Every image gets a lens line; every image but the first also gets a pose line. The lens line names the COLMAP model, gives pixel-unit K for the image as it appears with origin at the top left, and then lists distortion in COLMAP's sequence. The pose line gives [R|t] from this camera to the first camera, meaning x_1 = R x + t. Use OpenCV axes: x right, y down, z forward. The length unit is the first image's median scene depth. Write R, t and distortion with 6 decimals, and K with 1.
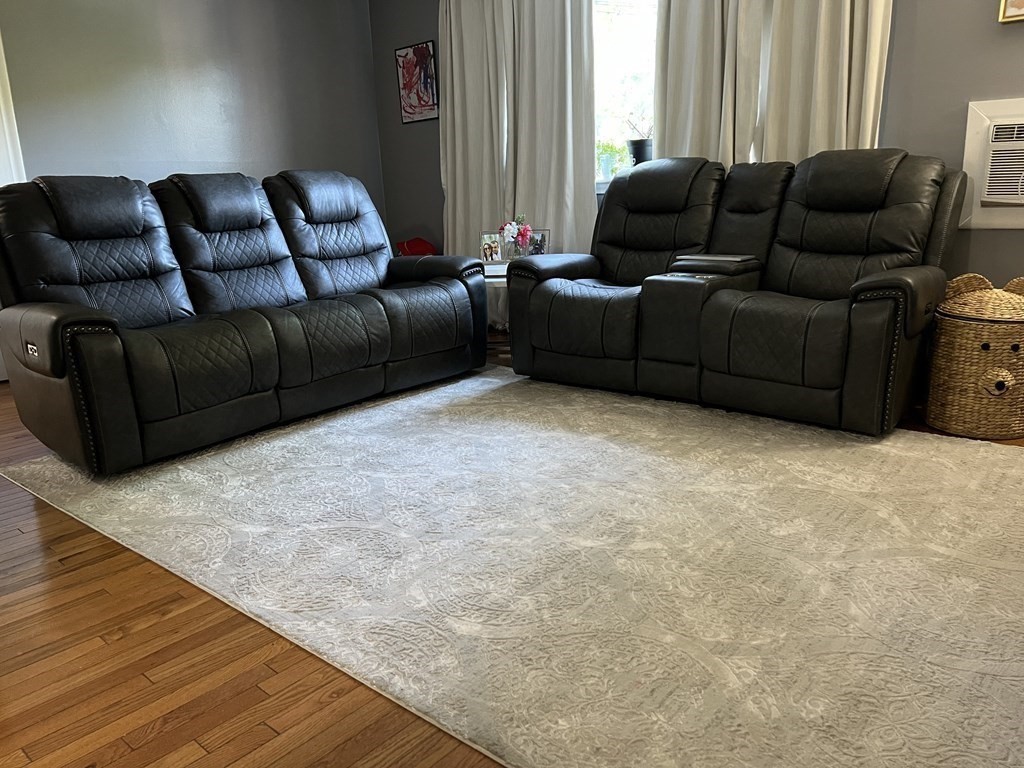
lens RADIAL K [[774.7, 0, 512.4], [0, 774.7, 395.1], [0, 0, 1]] dist [0.044247, -0.047714]
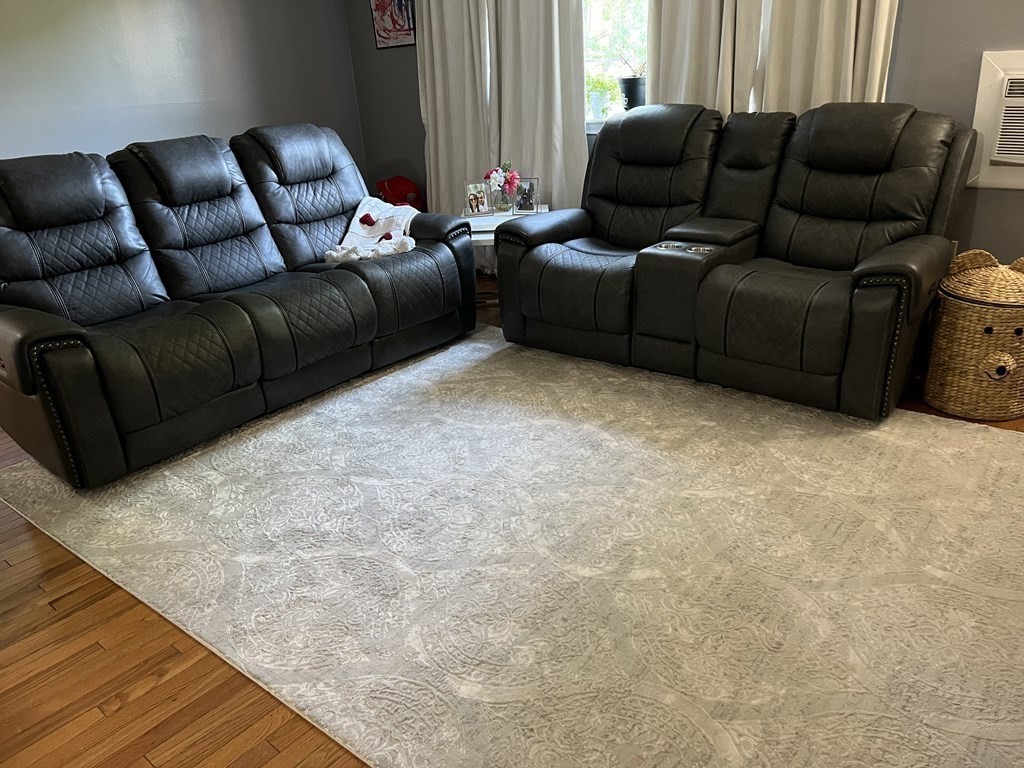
lens RADIAL K [[774.7, 0, 518.7], [0, 774.7, 387.5], [0, 0, 1]] dist [0.044247, -0.047714]
pose [[0.999439, -0.027822, 0.018618, -0.000496], [0.025093, 0.990734, 0.133481, -0.126136], [-0.022159, -0.132939, 0.990876, 0.034647]]
